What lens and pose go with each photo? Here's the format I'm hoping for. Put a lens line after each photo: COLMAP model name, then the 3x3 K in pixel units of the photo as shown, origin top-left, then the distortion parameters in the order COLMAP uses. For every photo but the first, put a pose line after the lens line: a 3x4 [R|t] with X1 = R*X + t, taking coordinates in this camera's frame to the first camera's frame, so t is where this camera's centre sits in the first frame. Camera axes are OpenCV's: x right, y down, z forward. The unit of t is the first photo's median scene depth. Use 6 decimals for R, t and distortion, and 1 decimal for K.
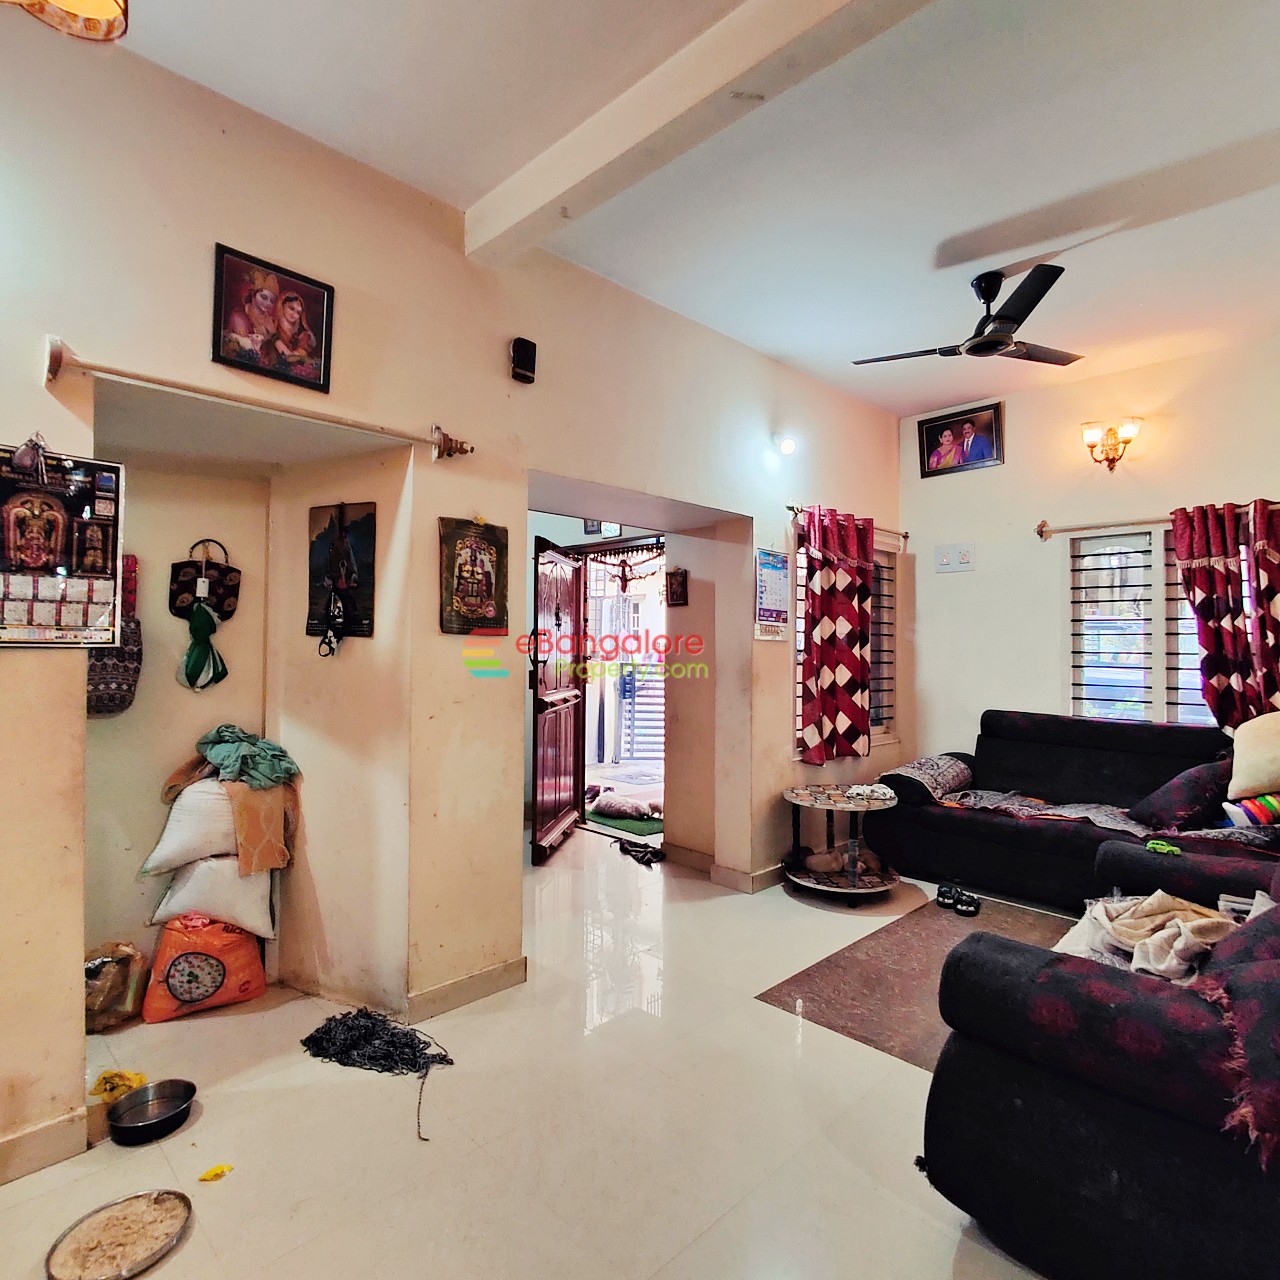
lens RADIAL K [[748.6, 0, 641.0], [0, 748.6, 633.2], [0, 0, 1]] dist [0.003538, 0.001300]
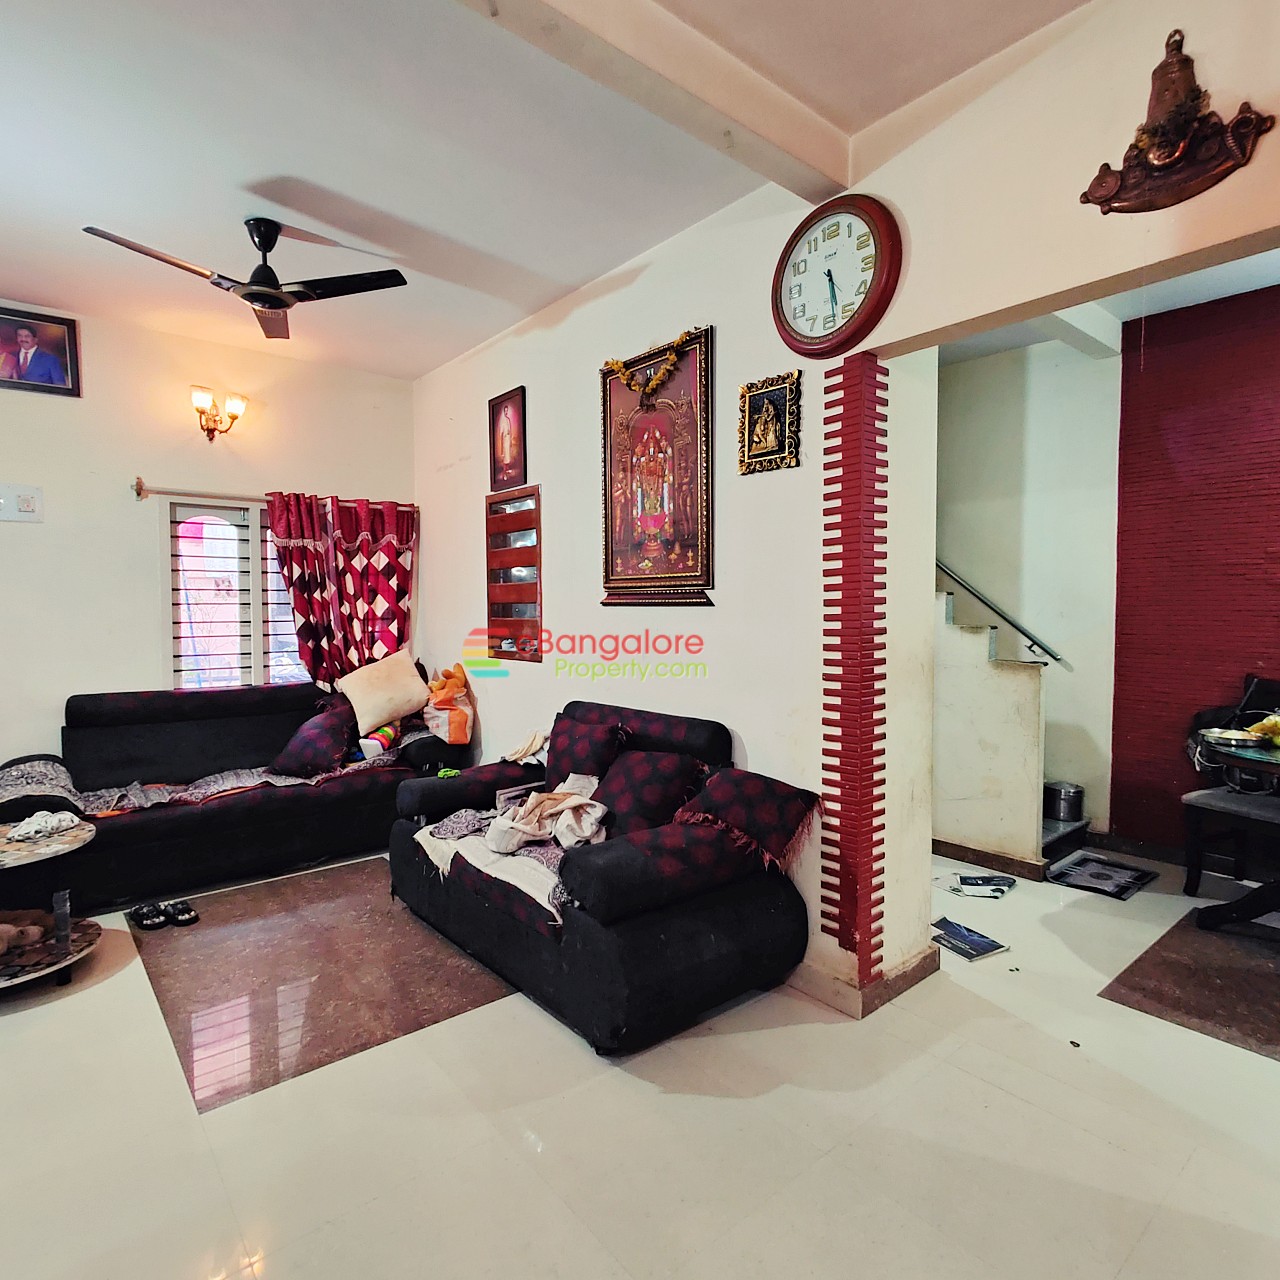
lens RADIAL K [[748.6, 0, 649.9], [0, 748.6, 634.4], [0, 0, 1]] dist [0.003538, 0.001300]
pose [[0.076667, -0.046461, 0.995974, -0.368931], [-0.010226, 0.998825, 0.047381, -0.012795], [-0.997004, -0.013817, 0.076102, 0.366821]]
